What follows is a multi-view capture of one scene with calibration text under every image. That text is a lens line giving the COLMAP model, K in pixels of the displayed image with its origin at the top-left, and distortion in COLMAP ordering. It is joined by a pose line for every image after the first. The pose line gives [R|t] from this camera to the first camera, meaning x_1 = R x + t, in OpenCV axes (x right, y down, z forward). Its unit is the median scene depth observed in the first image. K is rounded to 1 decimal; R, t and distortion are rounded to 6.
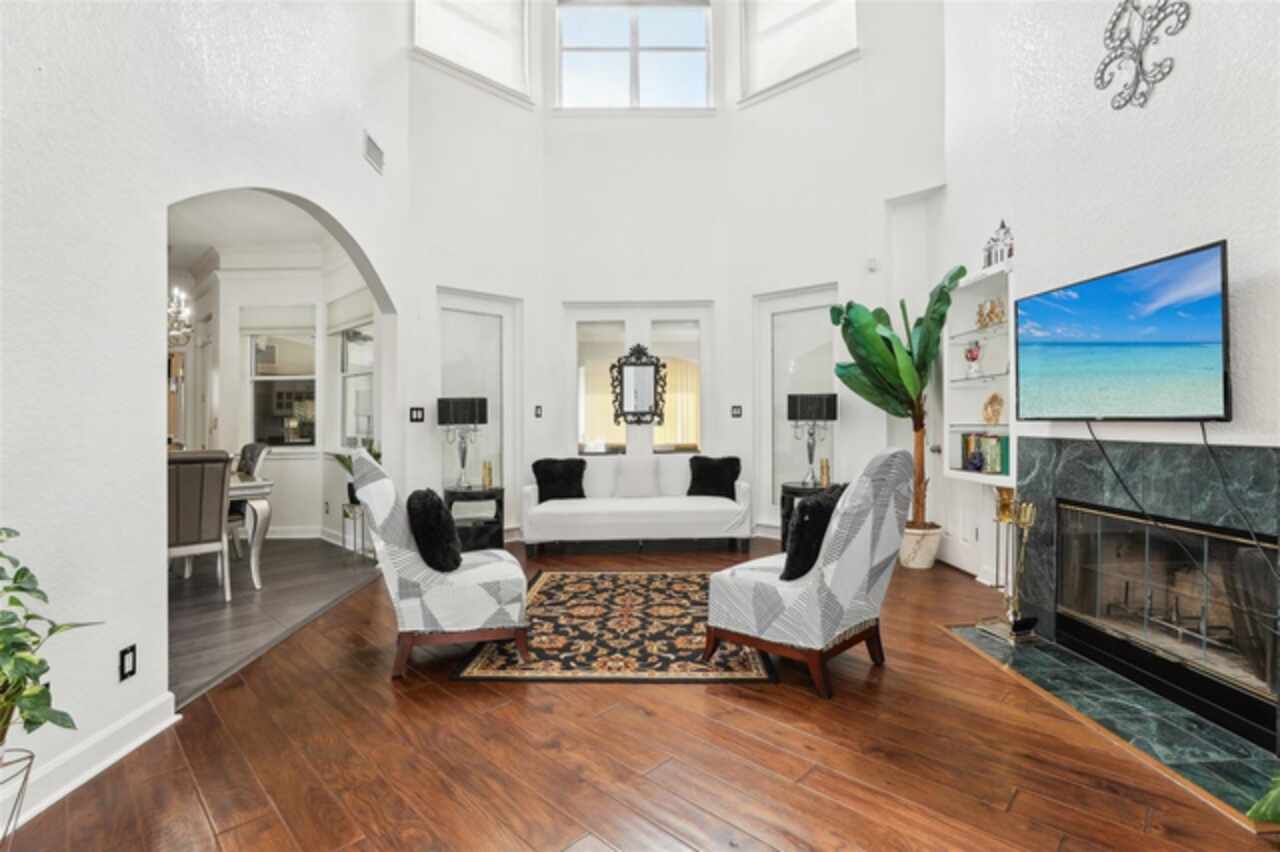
lens RADIAL K [[592.0, 0, 642.5], [0, 592.0, 421.0], [0, 0, 1]] dist [-0.022640, 0.001014]
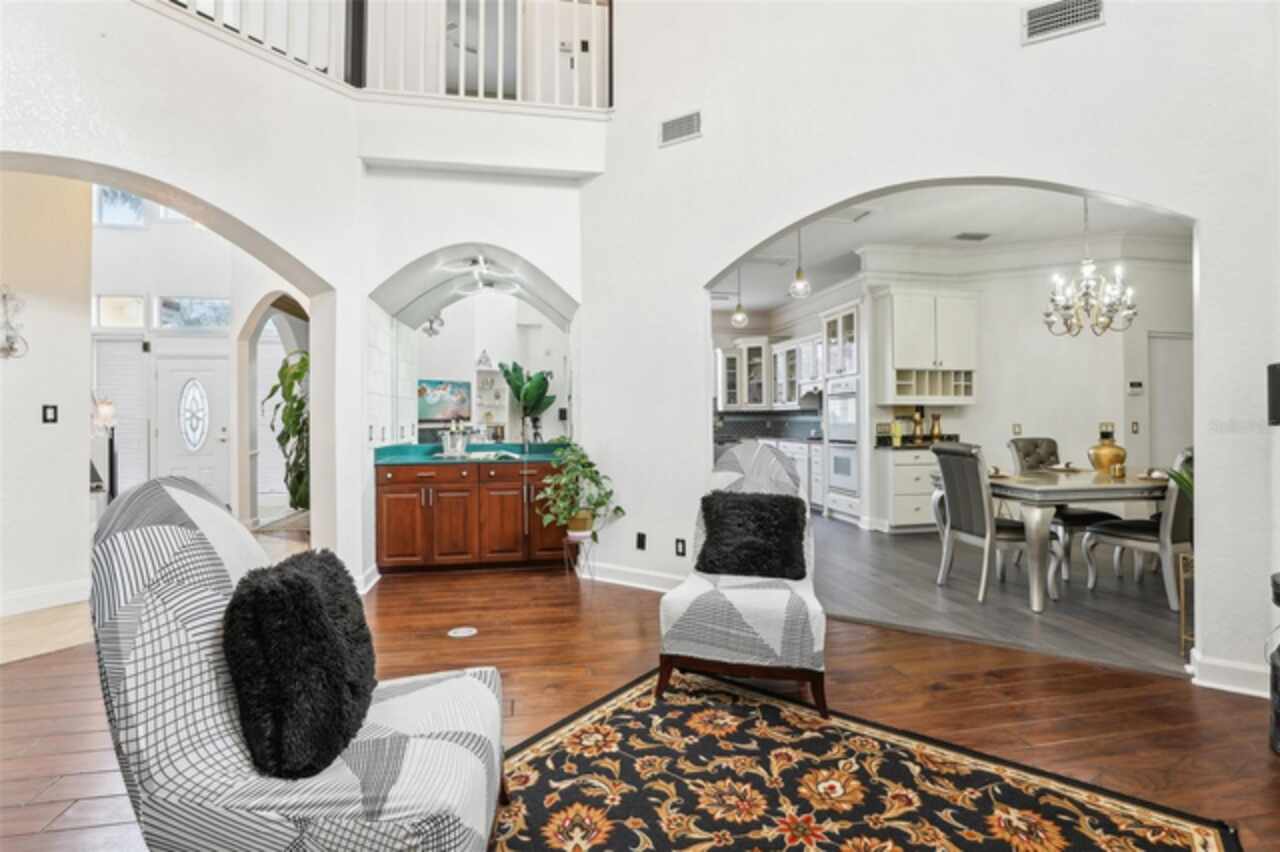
lens RADIAL K [[592.0, 0, 641.5], [0, 592.0, 416.7], [0, 0, 1]] dist [-0.022640, 0.001014]
pose [[-0.571993, 0.013710, -0.820144, 0.495294], [0.008968, 0.999905, 0.010460, -0.014323], [0.820210, -0.001372, -0.572061, 1.368184]]
